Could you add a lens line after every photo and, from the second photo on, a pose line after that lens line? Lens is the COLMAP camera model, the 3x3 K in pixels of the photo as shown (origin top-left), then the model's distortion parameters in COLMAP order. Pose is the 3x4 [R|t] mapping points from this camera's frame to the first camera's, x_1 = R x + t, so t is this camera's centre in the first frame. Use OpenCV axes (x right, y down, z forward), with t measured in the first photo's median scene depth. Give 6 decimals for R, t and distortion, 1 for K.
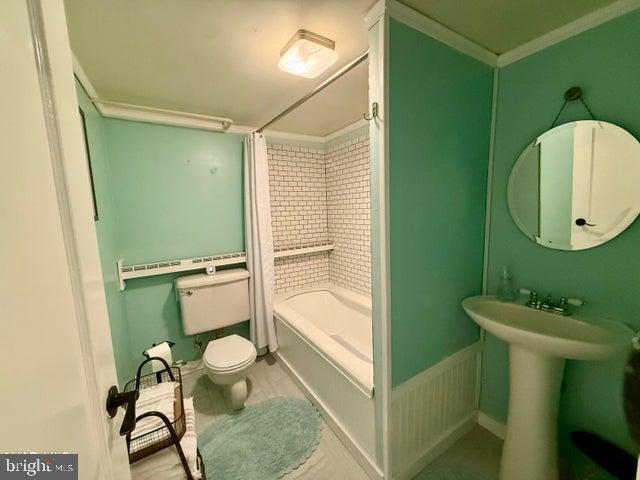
lens RADIAL K [[253.8, 0, 318.8], [0, 253.8, 239.3], [0, 0, 1]] dist [-0.004106, 0.000093]
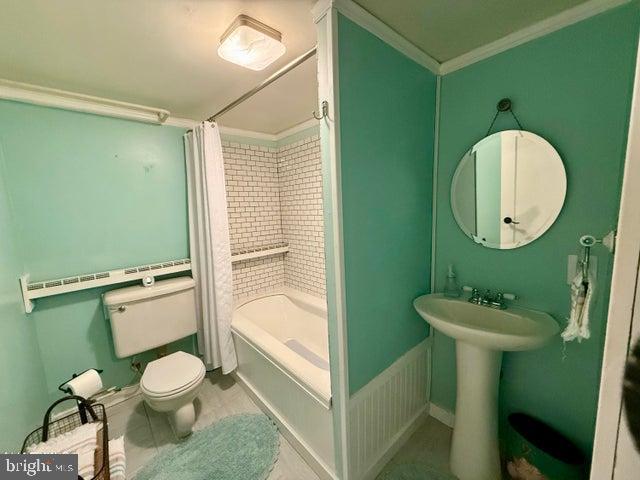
lens RADIAL K [[253.8, 0, 319.7], [0, 253.8, 239.8], [0, 0, 1]] dist [-0.004106, 0.000093]
pose [[0.984552, -0.027458, 0.172925, 0.014525], [0.026359, 0.999615, 0.008646, -0.016842], [-0.173096, -0.003954, 0.984897, 0.038223]]
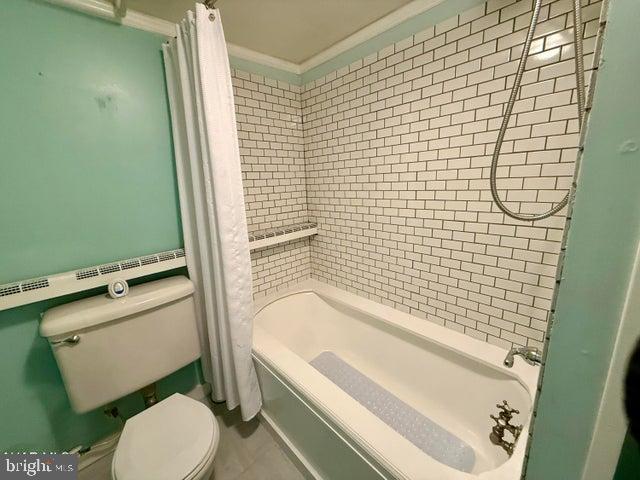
lens RADIAL K [[253.8, 0, 320.2], [0, 253.8, 240.2], [0, 0, 1]] dist [-0.004106, 0.000093]
pose [[0.979011, -0.052916, 0.196820, -0.124105], [0.031721, 0.993500, 0.109320, -0.034954], [-0.201325, -0.100782, 0.974326, 0.478053]]
